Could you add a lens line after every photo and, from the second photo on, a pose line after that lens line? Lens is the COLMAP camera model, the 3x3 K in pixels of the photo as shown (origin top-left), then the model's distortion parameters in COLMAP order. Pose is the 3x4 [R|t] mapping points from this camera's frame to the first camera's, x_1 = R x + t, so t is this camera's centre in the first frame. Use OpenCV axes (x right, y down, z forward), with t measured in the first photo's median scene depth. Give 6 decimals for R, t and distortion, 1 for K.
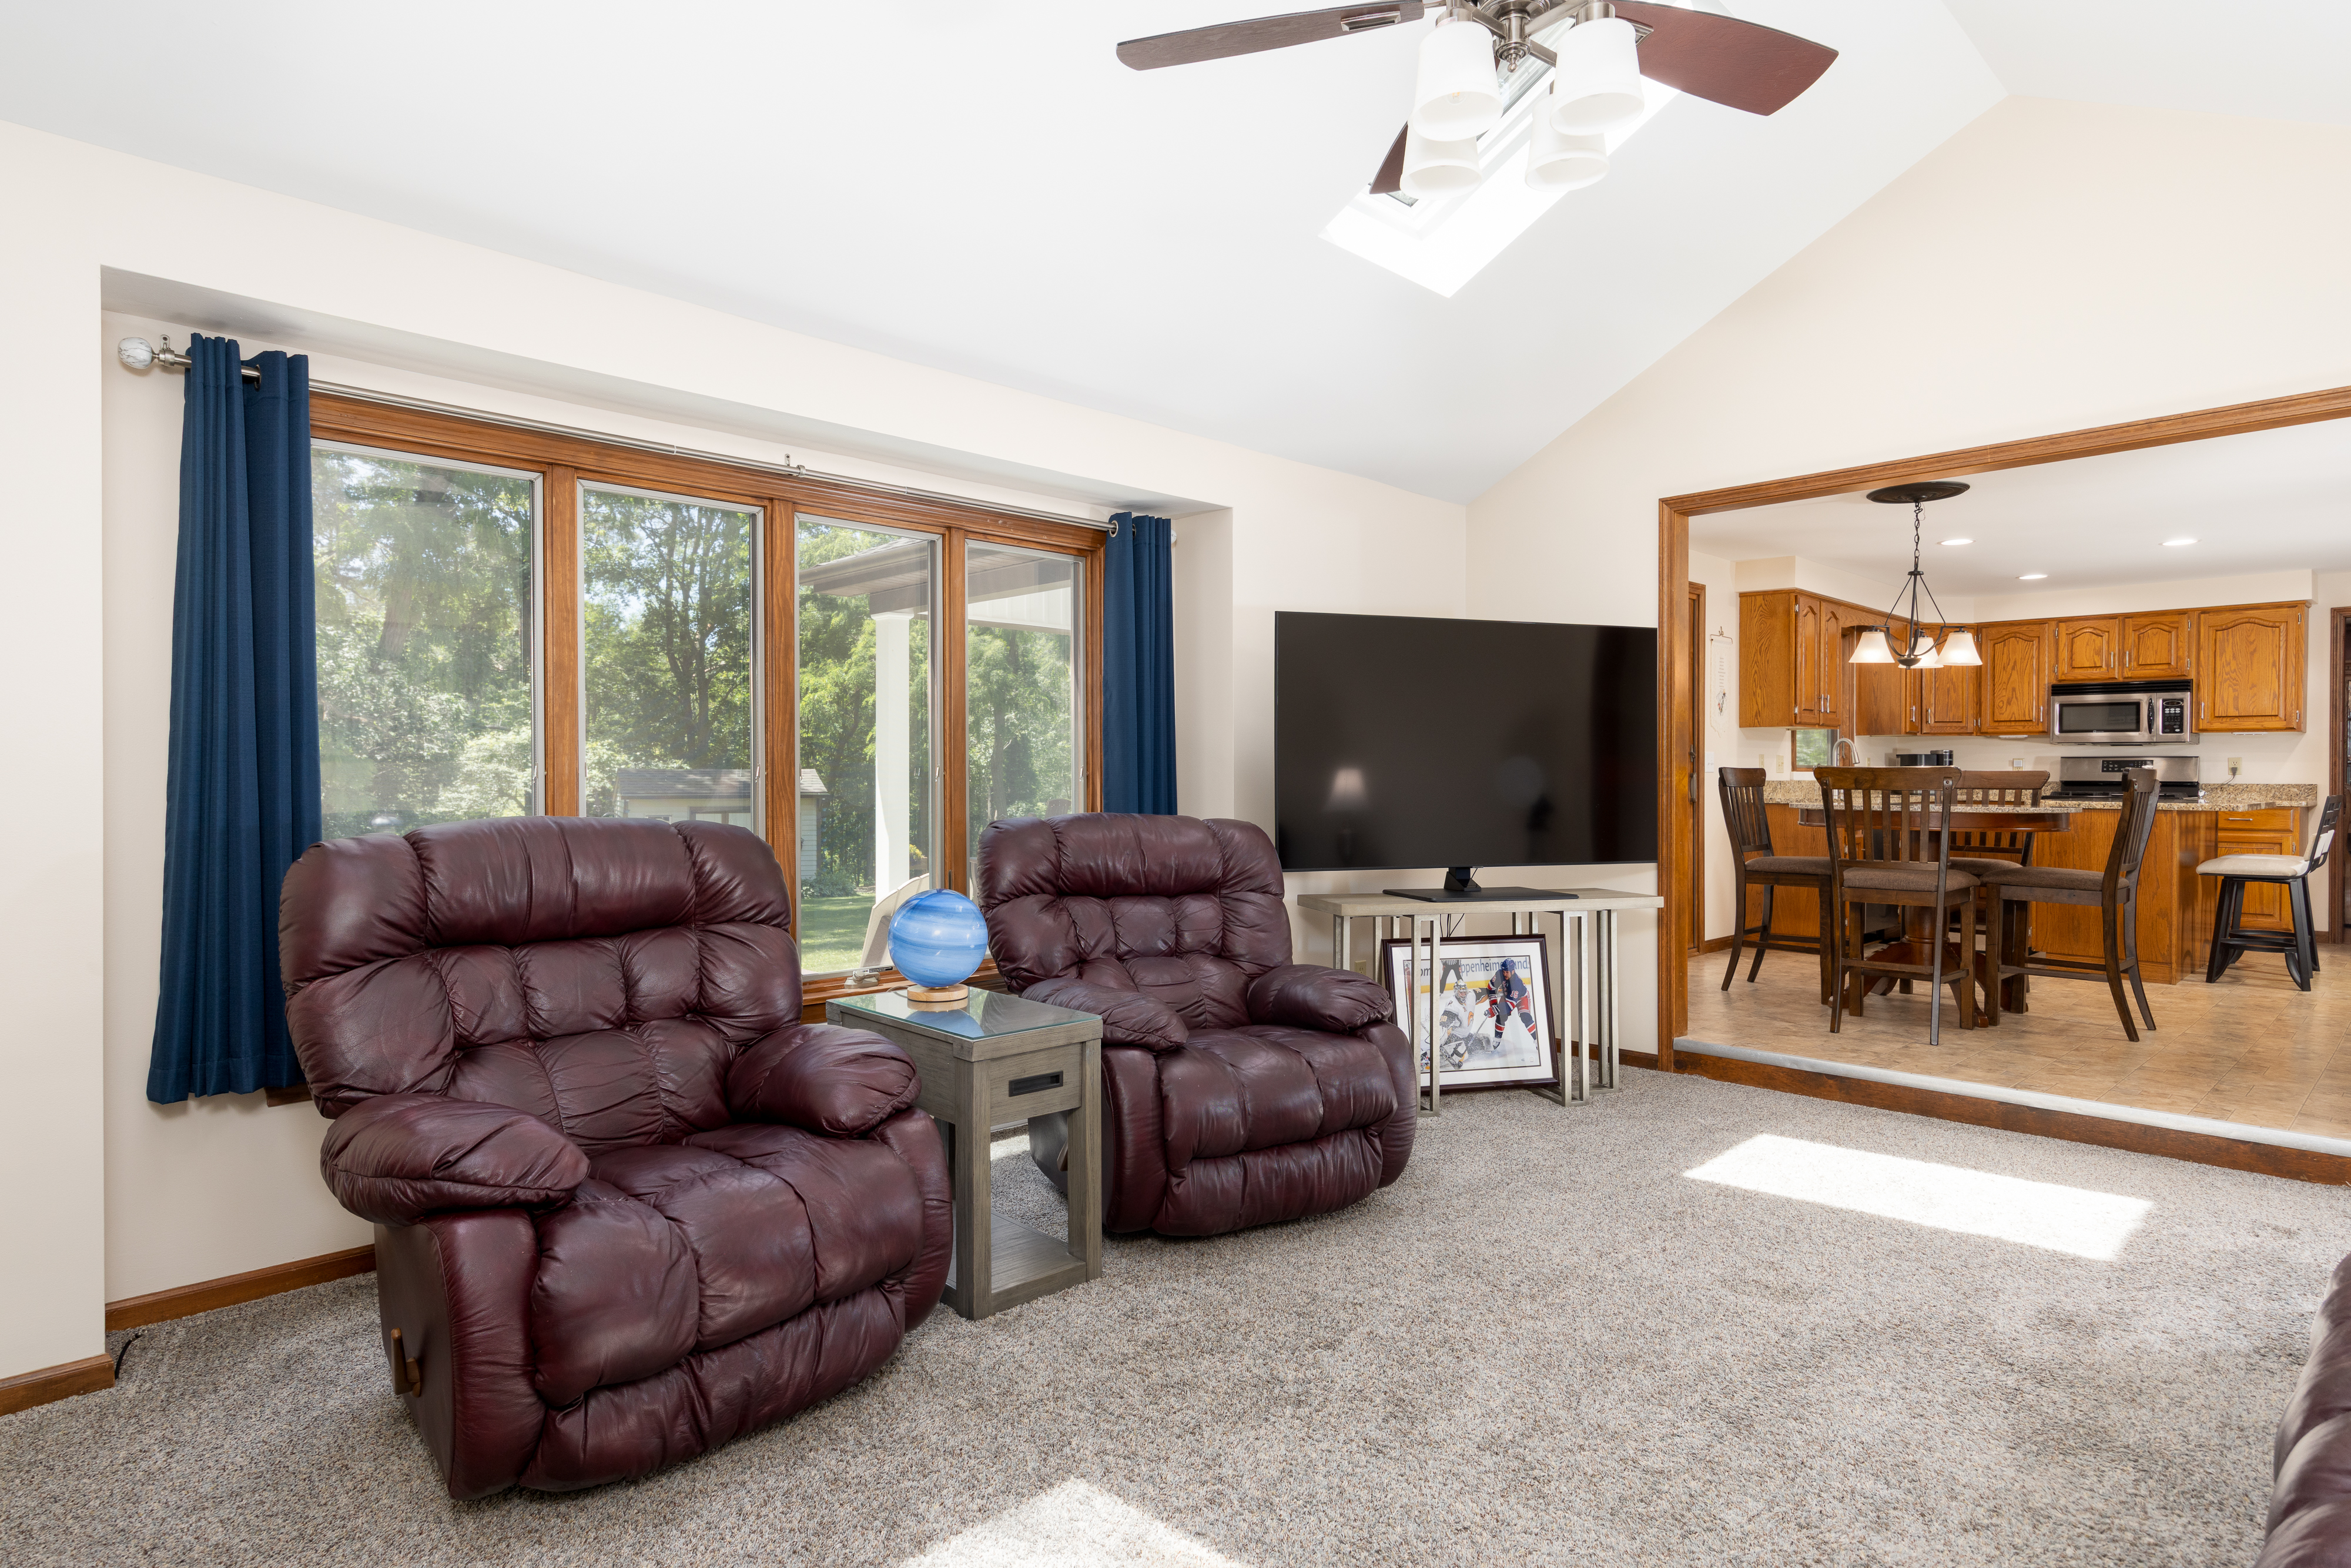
lens RADIAL K [[1259.4, 0, 1164.9], [0, 1259.4, 780.8], [0, 0, 1]] dist [-0.000485, 0.000674]
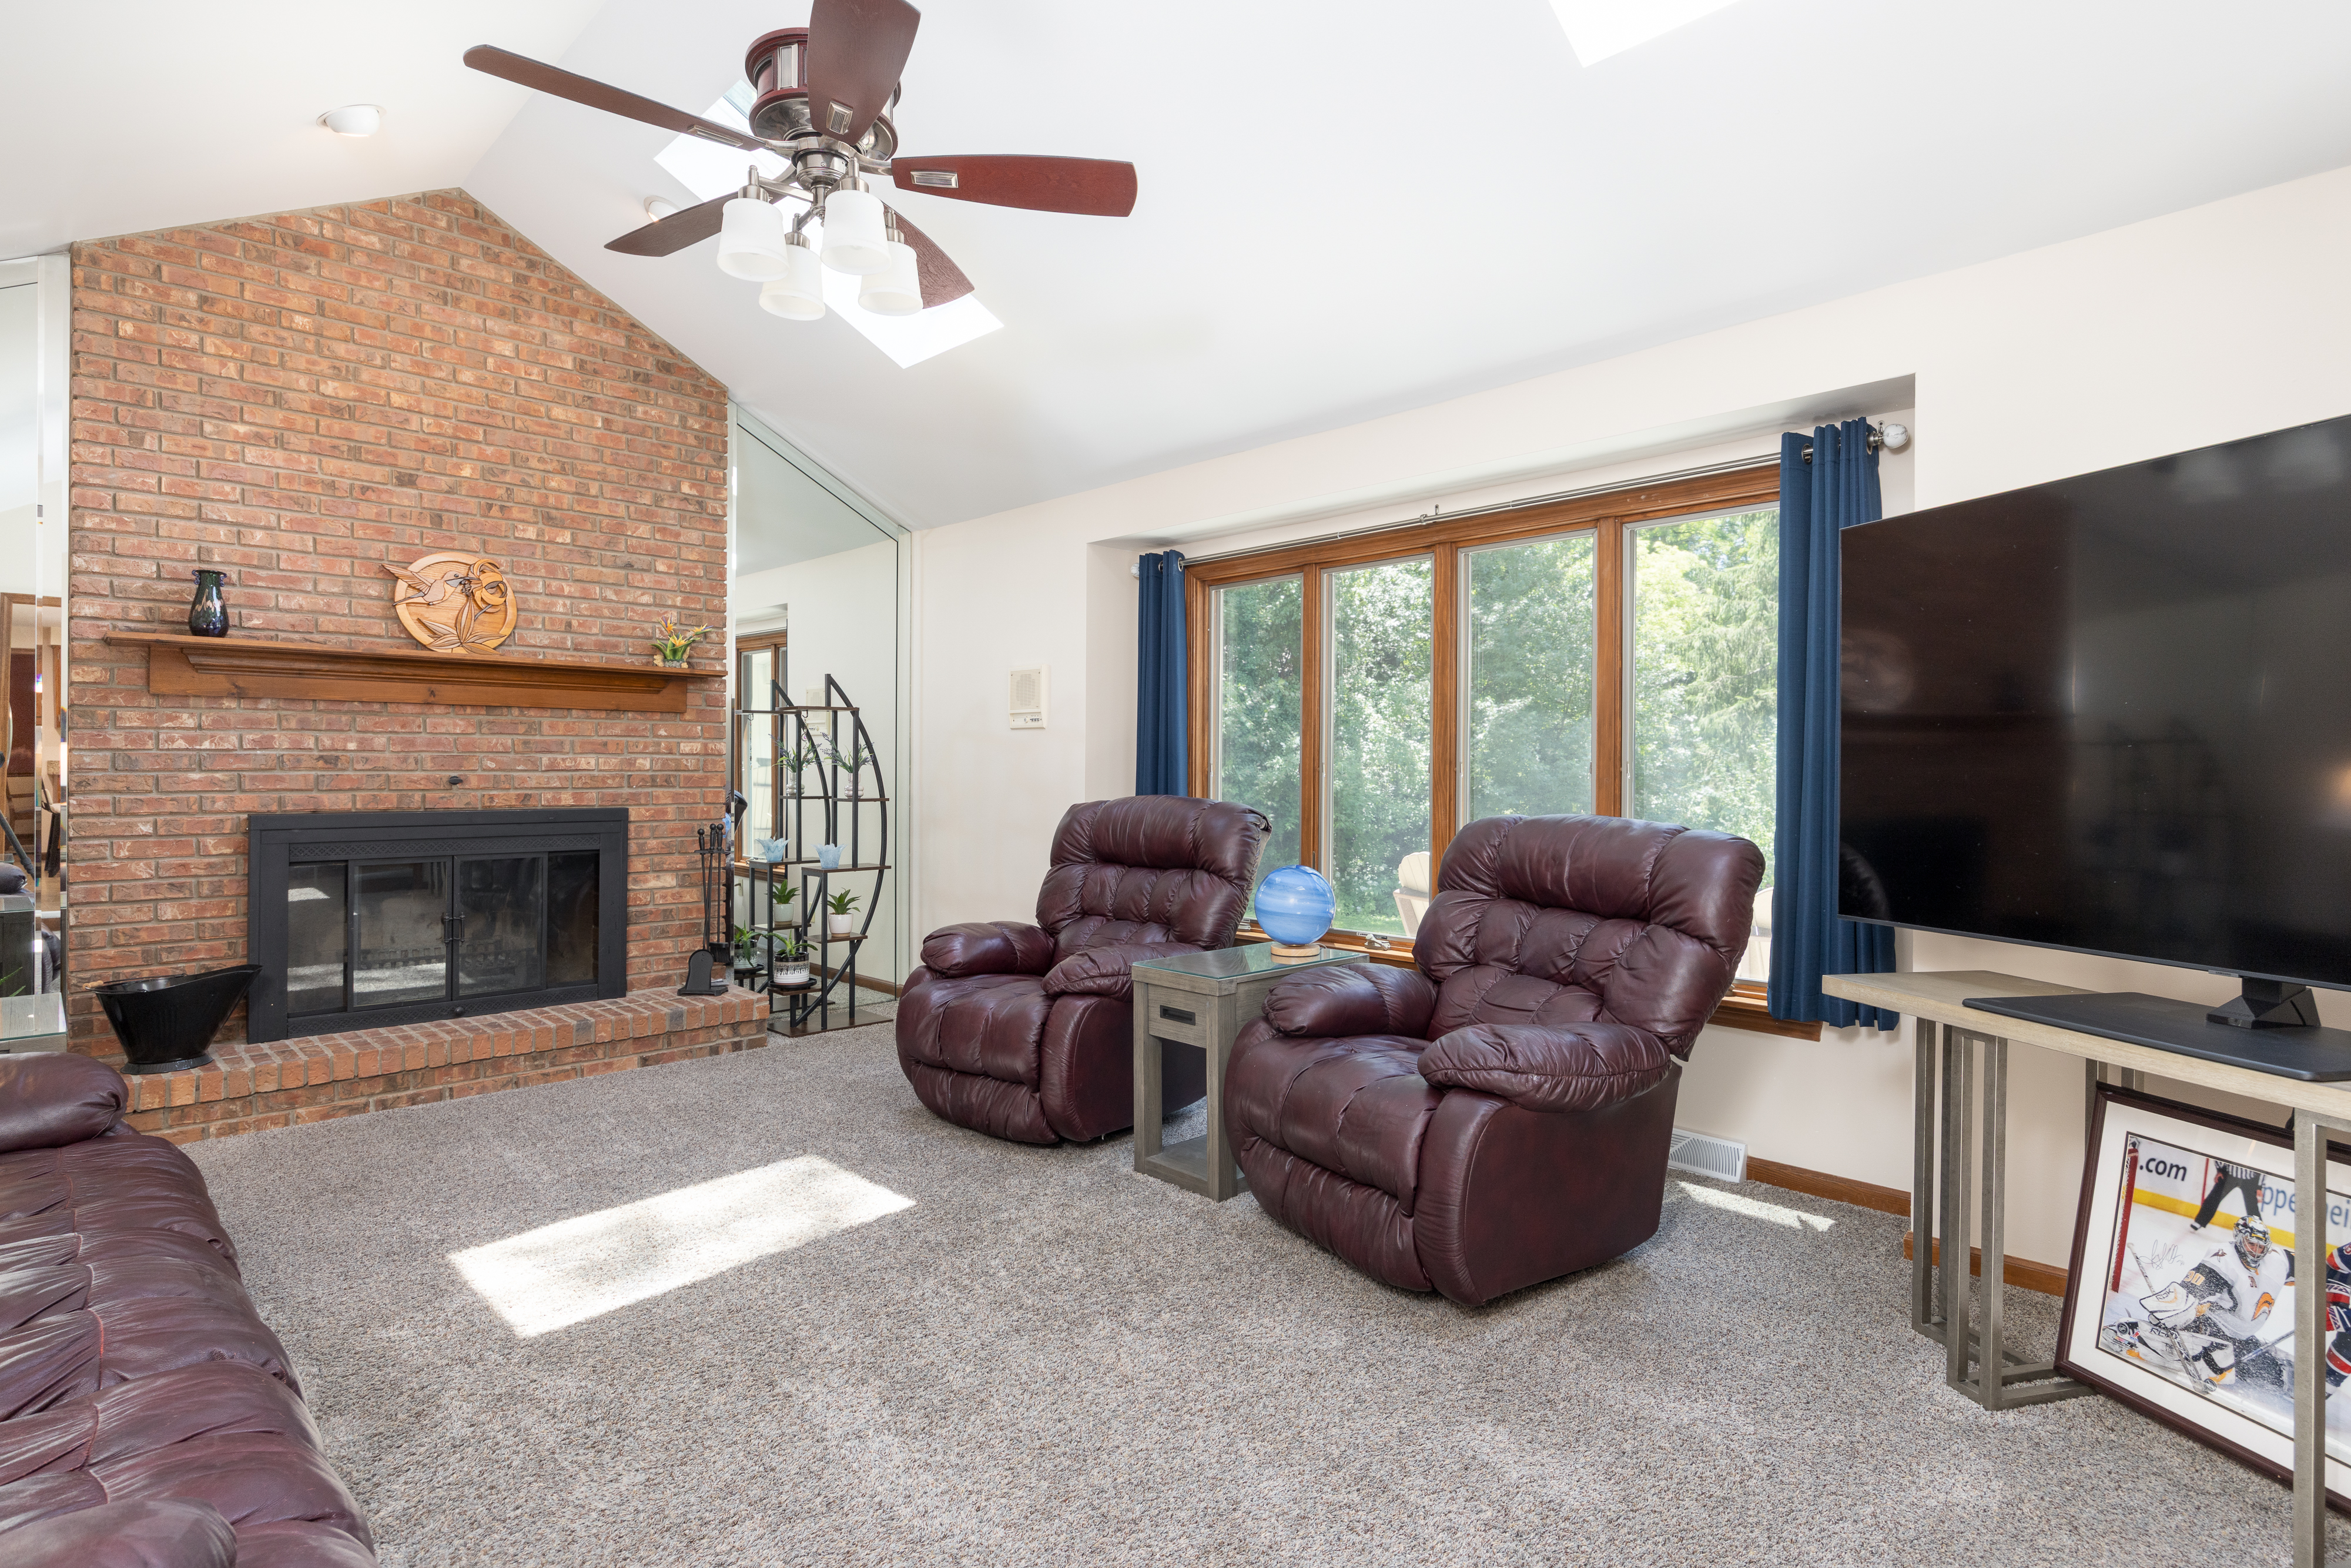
lens RADIAL K [[1176.8, 0, 1162.2], [0, 1176.8, 766.2], [0, 0, 1]] dist [-0.003079, 0.001458]
pose [[0.016441, -0.005631, -0.999849, 0.391512], [-0.008433, 0.999948, -0.005771, -0.001408], [0.999829, 0.008527, 0.016393, 0.347354]]
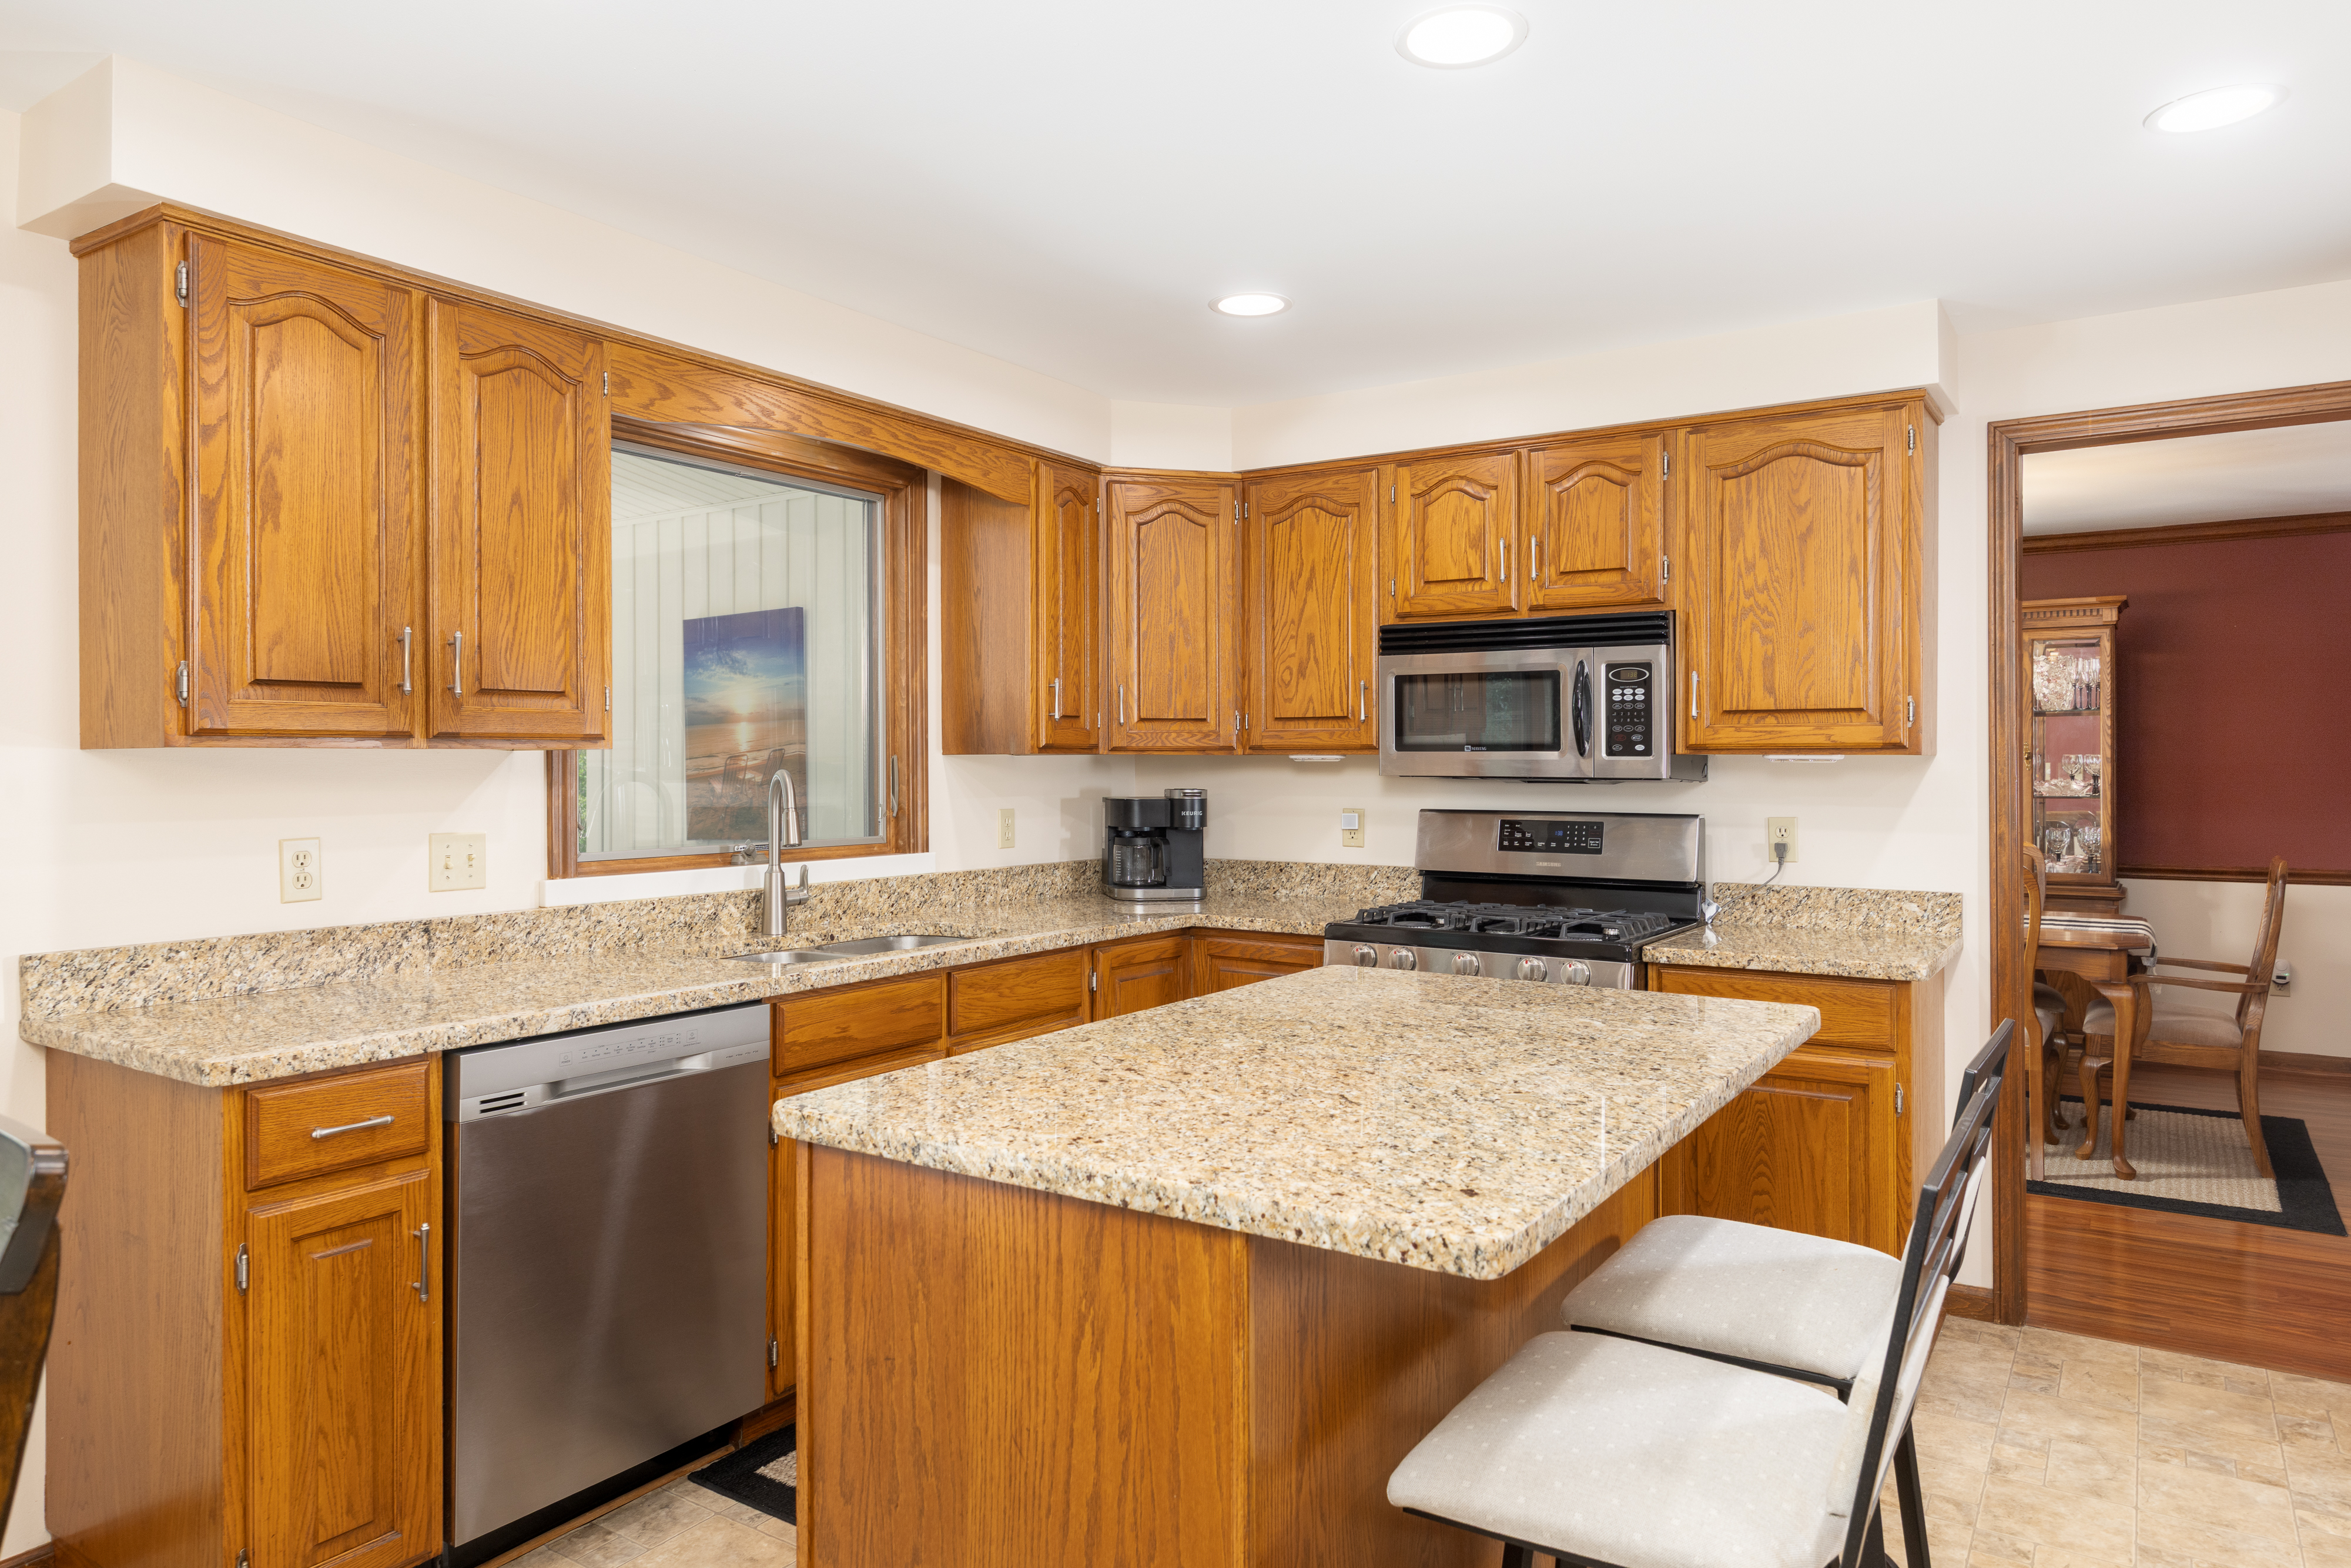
lens RADIAL K [[1468.1, 0, 1178.1], [0, 1468.1, 765.3], [0, 0, 1]] dist [0.000837, -0.001848]
pose [[0.975349, -0.006682, 0.220565, 0.577498], [0.007634, 0.999965, -0.003462, -0.034547], [-0.220534, 0.005060, 0.975366, 0.610489]]
